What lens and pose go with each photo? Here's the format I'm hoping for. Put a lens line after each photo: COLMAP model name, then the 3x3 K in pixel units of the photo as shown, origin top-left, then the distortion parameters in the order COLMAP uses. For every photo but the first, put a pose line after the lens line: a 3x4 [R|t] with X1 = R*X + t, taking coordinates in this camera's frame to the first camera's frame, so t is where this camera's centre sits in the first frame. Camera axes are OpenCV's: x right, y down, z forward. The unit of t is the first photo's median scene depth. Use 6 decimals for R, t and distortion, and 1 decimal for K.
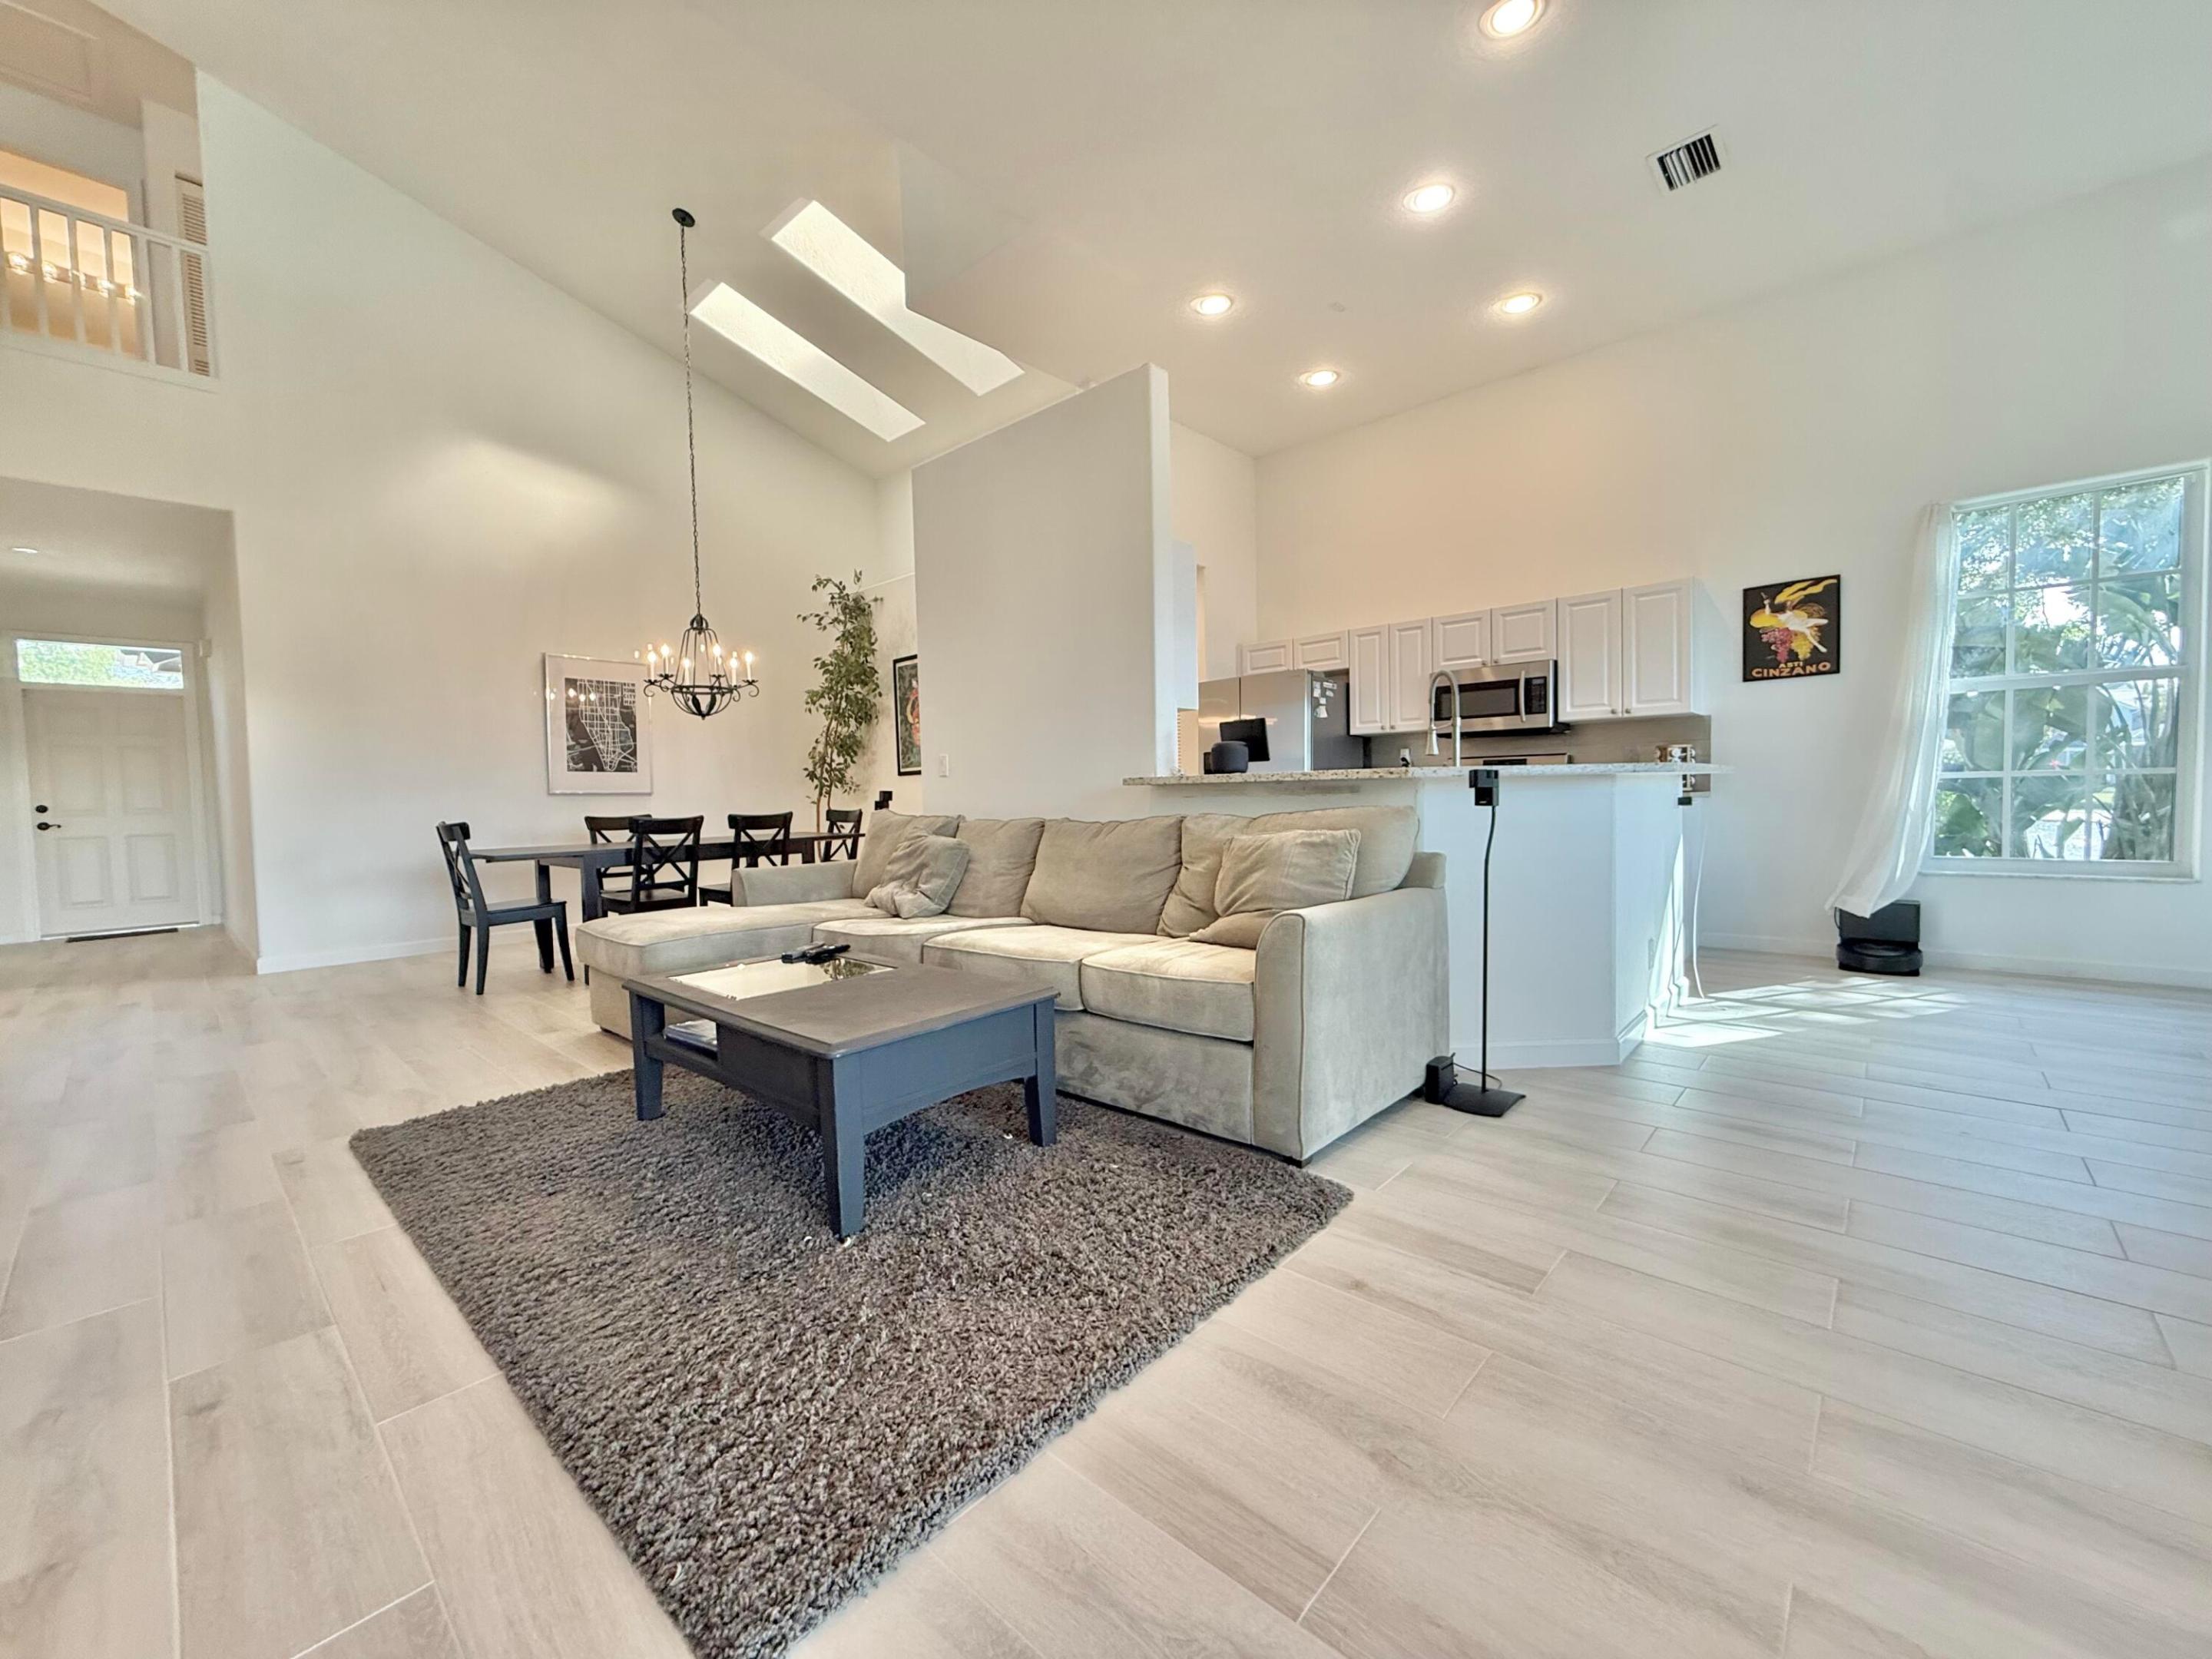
lens RADIAL K [[879.4, 0, 1091.7], [0, 879.4, 833.5], [0, 0, 1]] dist [0.000260, 0.000076]
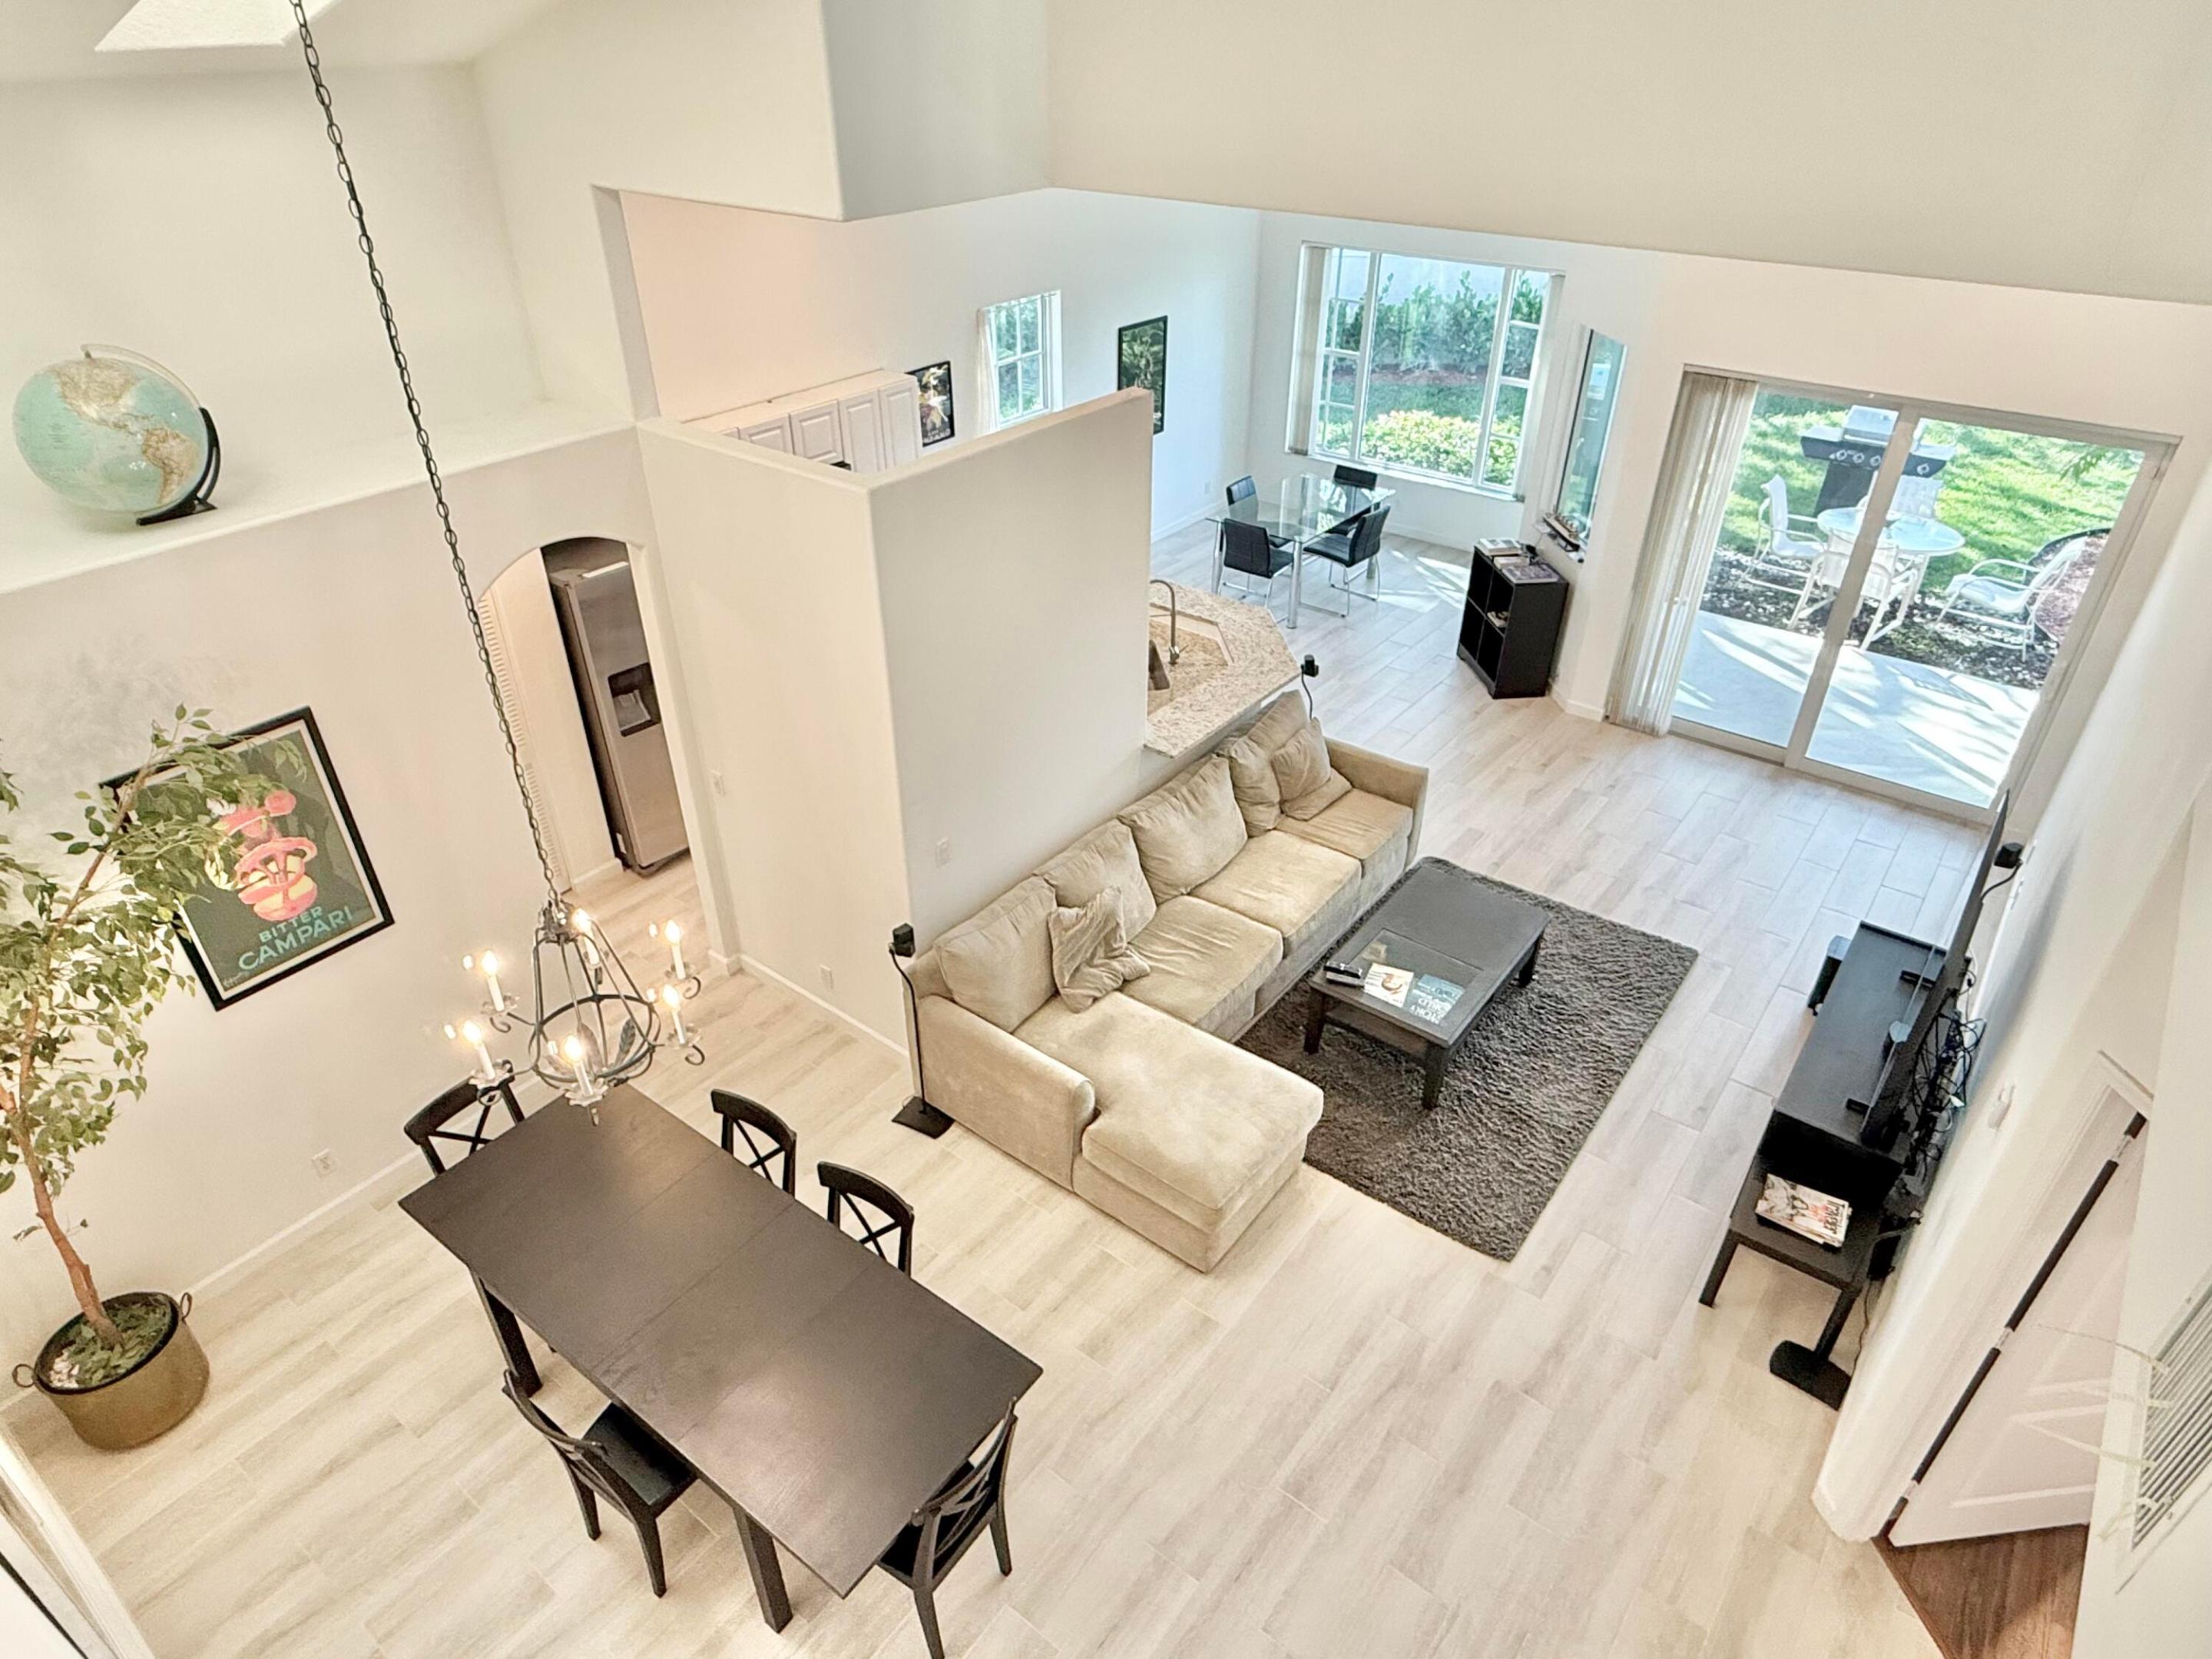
lens RADIAL K [[1302.0, 0, 1105.1], [0, 1302.0, 832.4], [0, 0, 1]] dist [0.002253, -0.000017]
pose [[-0.089611, -0.527214, 0.844994, -1.185791], [0.047211, 0.845205, 0.532352, -0.724014], [-0.994857, 0.087598, -0.050849, 0.926192]]
